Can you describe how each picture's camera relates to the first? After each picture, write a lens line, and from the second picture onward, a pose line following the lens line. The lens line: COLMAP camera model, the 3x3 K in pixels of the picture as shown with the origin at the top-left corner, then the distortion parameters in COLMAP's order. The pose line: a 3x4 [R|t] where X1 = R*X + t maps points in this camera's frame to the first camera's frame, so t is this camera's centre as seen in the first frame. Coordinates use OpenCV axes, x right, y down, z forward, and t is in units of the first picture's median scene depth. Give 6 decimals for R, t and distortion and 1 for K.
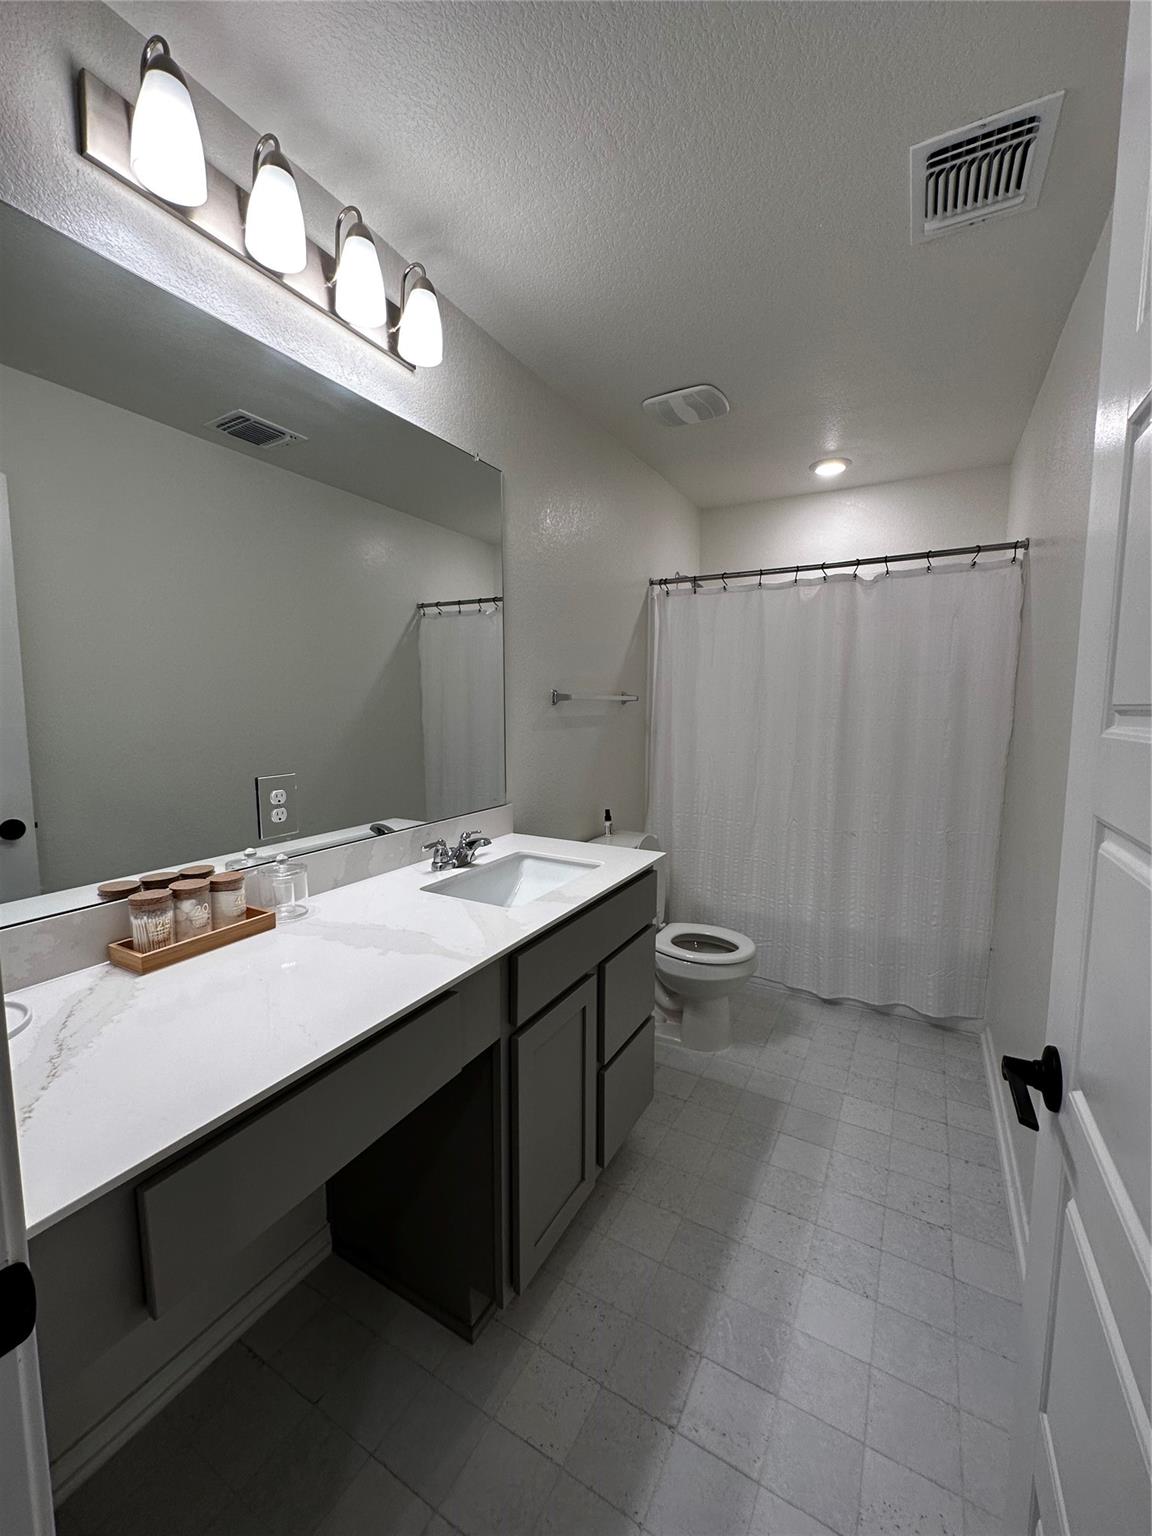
lens RADIAL K [[617.7, 0, 574.6], [0, 617.7, 763.9], [0, 0, 1]] dist [-0.000357, 0.000377]
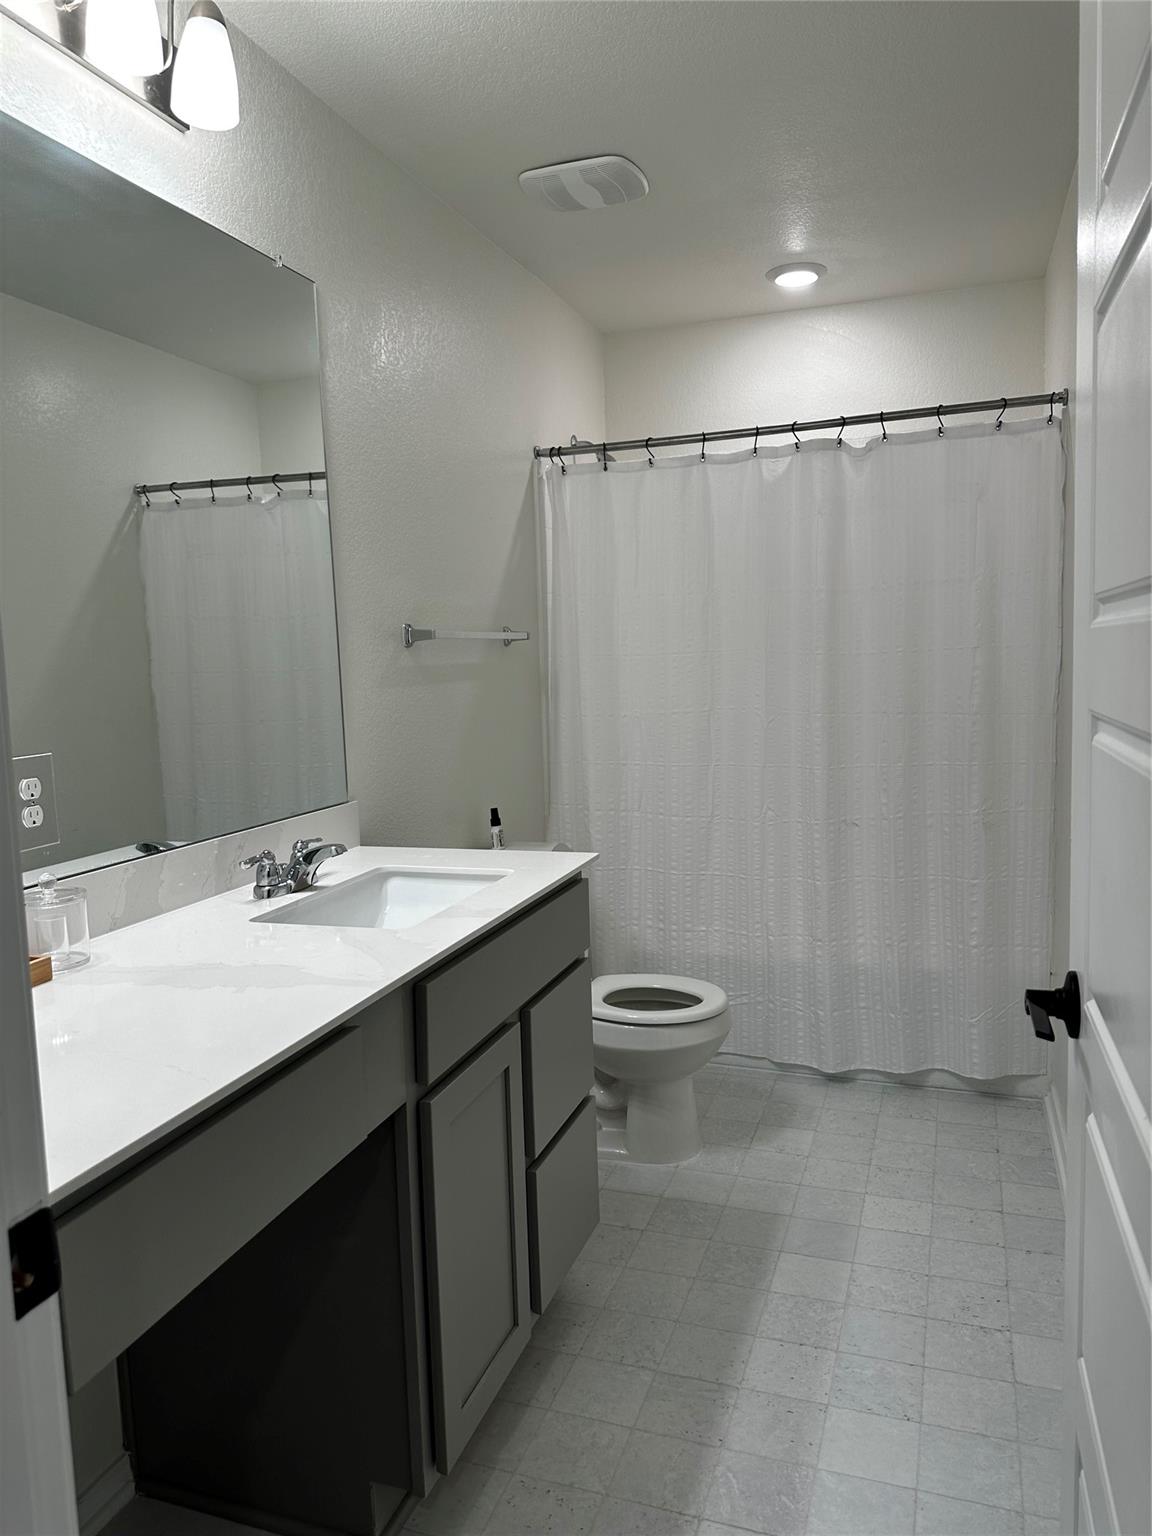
lens RADIAL K [[1083.9, 0, 578.6], [0, 1083.9, 760.0], [0, 0, 1]] dist [0.068050, -0.080978]
pose [[0.982678, -0.052361, 0.177768, -0.094520], [0.053004, 0.998594, 0.001134, 0.043746], [-0.177577, 0.008308, 0.984072, -0.203608]]
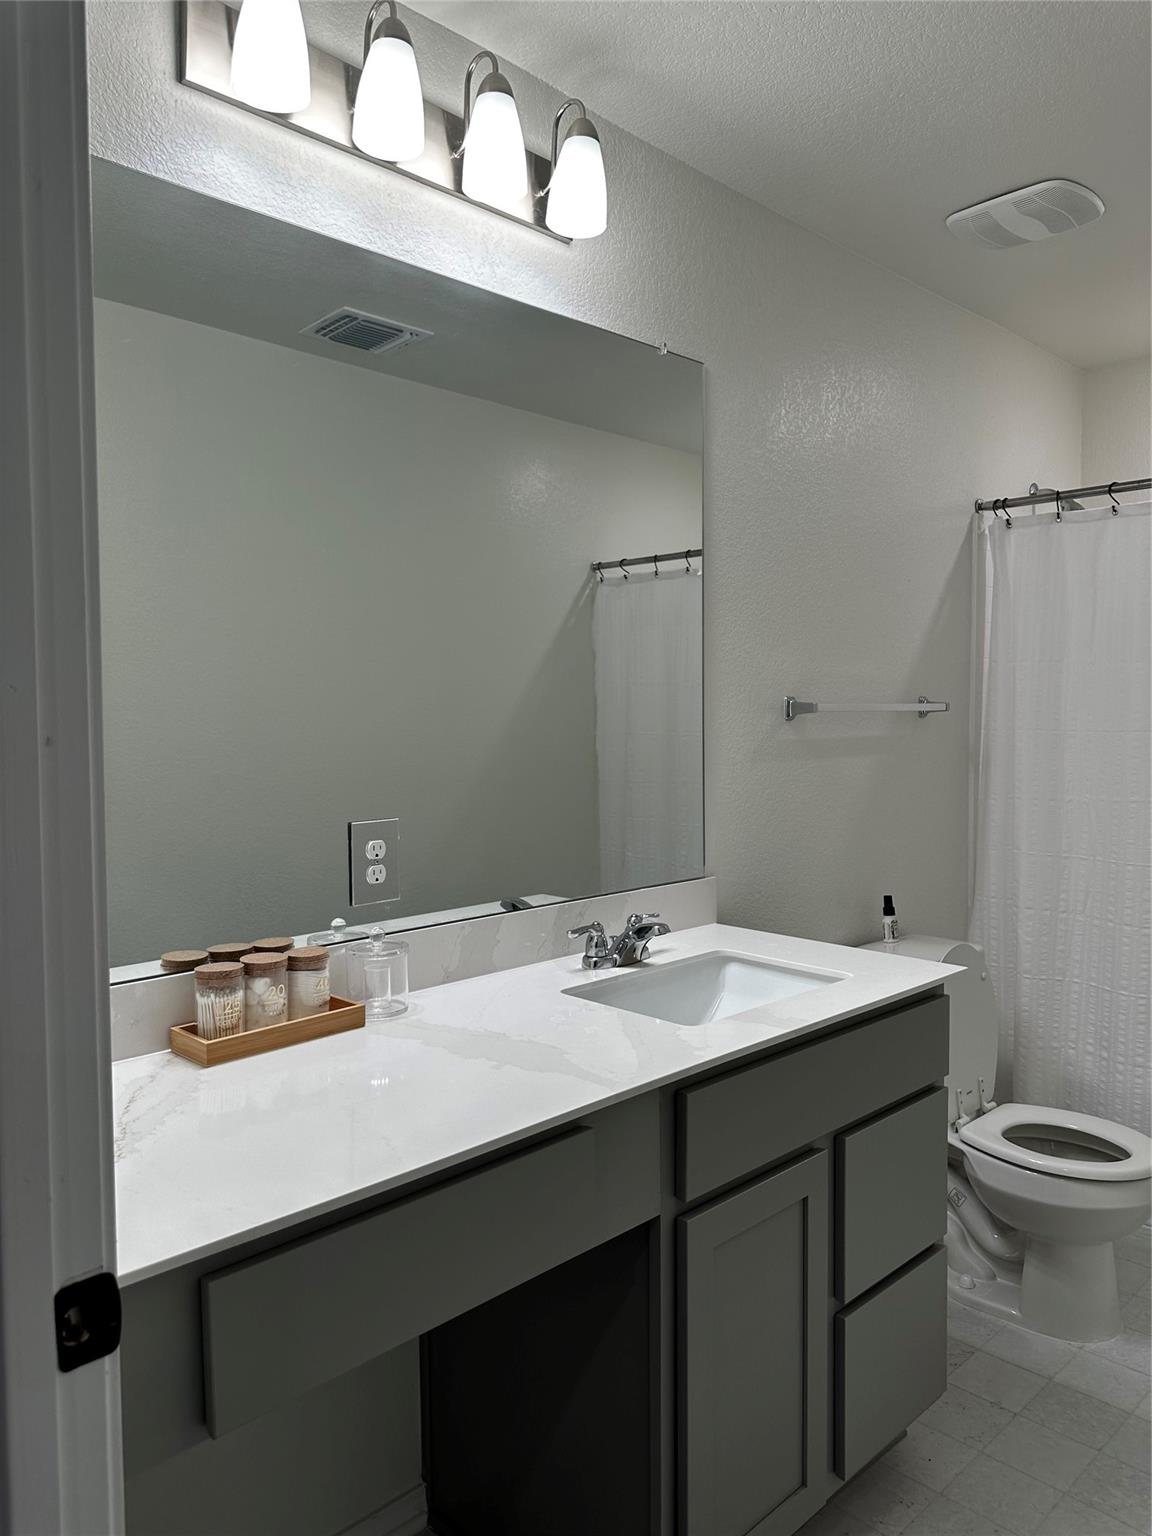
lens RADIAL K [[1083.9, 0, 566.4], [0, 1083.9, 763.0], [0, 0, 1]] dist [0.068050, -0.080978]
pose [[0.958856, 0.004026, -0.283863, 0.087608], [-0.019458, 0.998480, -0.051565, 0.011134], [0.283224, 0.054966, 0.957477, -0.149072]]
